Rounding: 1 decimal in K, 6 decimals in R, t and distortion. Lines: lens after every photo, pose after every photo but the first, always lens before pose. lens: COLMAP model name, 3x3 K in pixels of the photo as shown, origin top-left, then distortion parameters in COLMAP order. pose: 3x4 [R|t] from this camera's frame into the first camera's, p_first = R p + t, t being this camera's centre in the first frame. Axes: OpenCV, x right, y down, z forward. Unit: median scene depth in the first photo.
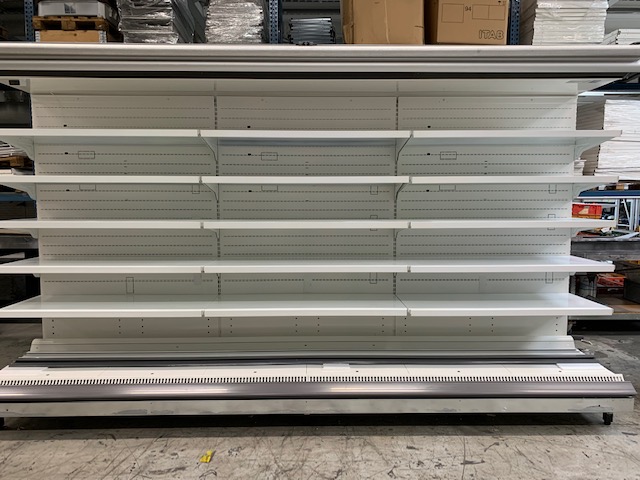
lens RADIAL K [[489.9, 0, 316.1], [0, 489.9, 240.5], [0, 0, 1]] dist [0.012291, 0.004536]
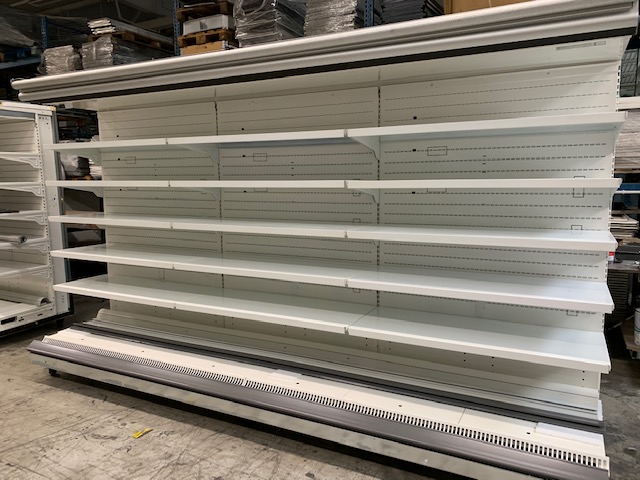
lens RADIAL K [[489.9, 0, 318.6], [0, 489.9, 241.1], [0, 0, 1]] dist [0.012291, 0.004536]
pose [[0.883128, 0.054712, -0.465931, 0.494611], [-0.034782, 0.998079, 0.051274, -0.055787], [0.467841, -0.029076, 0.883334, 0.159891]]
